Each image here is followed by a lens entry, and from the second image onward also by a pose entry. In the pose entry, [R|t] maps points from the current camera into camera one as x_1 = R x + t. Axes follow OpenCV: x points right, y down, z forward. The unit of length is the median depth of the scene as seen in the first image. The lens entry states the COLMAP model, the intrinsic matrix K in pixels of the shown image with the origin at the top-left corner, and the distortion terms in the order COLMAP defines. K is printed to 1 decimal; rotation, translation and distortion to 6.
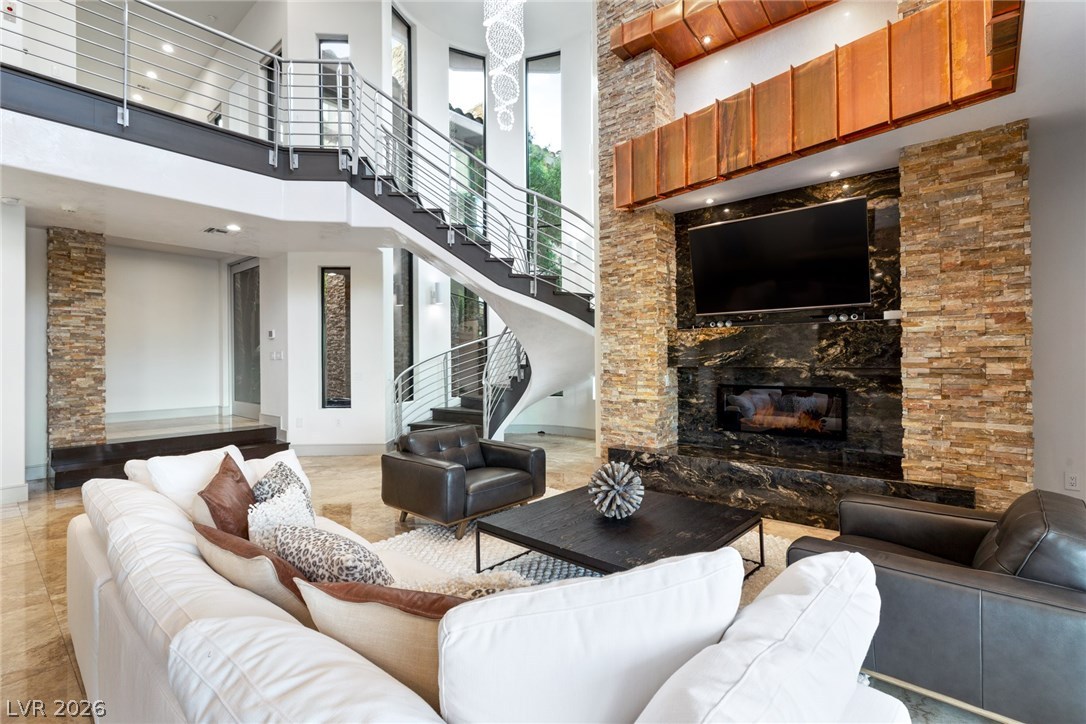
lens RADIAL K [[502.8, 0, 540.4], [0, 502.8, 353.0], [0, 0, 1]] dist [0.001649, 0.000009]
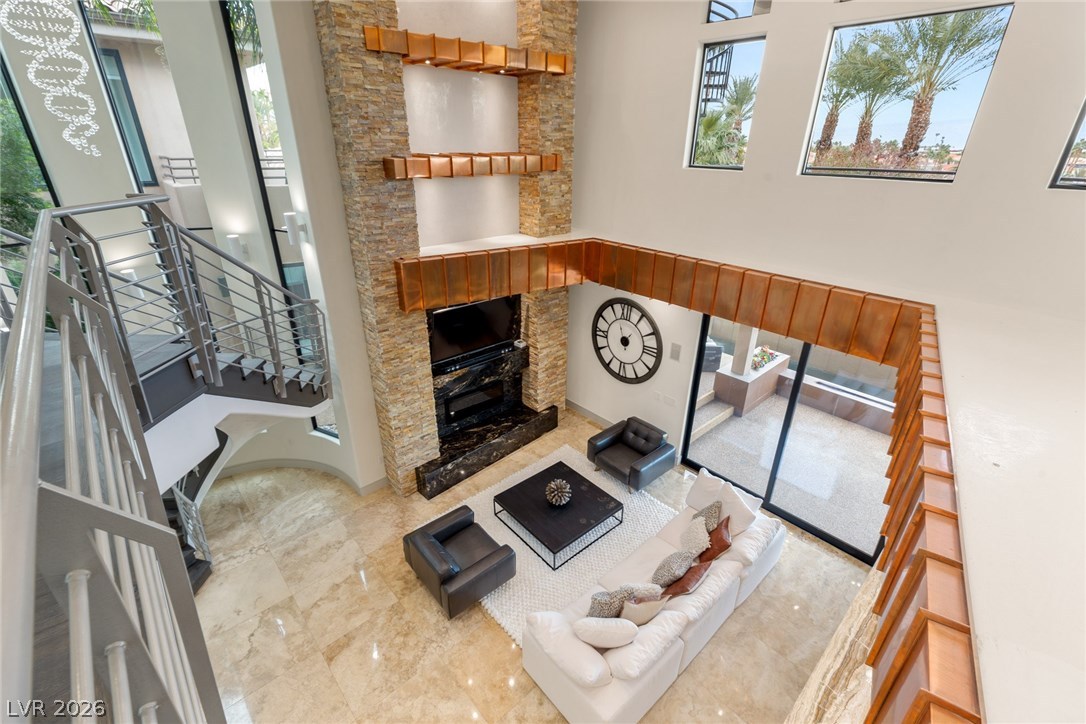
lens RADIAL K [[488.3, 0, 545.4], [0, 488.3, 357.7], [0, 0, 1]] dist [0.002861, 0.000137]
pose [[0.104483, -0.404268, 0.908653, -0.822702], [-0.024382, 0.912338, 0.408711, -0.598467], [-0.994228, -0.064858, 0.085467, 0.488546]]
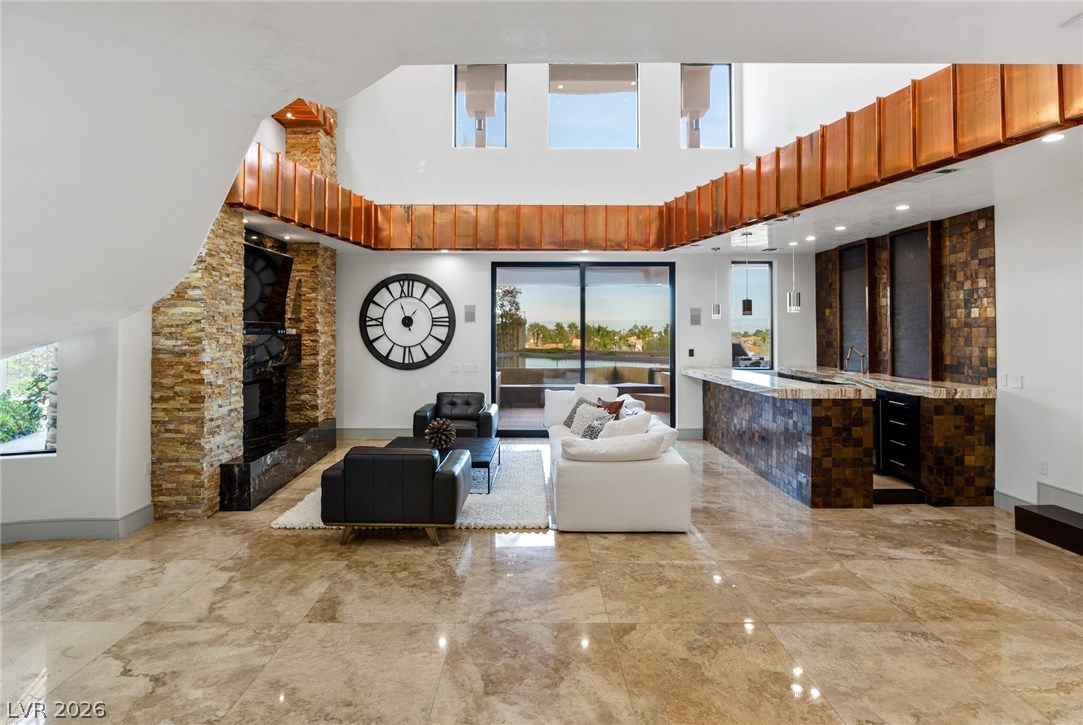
lens RADIAL K [[571.4, 0, 534.2], [0, 571.4, 319.0], [0, 0, 1]] dist [-0.005658, -0.000933]
pose [[-0.666197, 0.024231, 0.745382, -0.859397], [-0.002399, 0.999397, -0.034632, -0.035826], [-0.745772, -0.024860, -0.665737, 1.135678]]
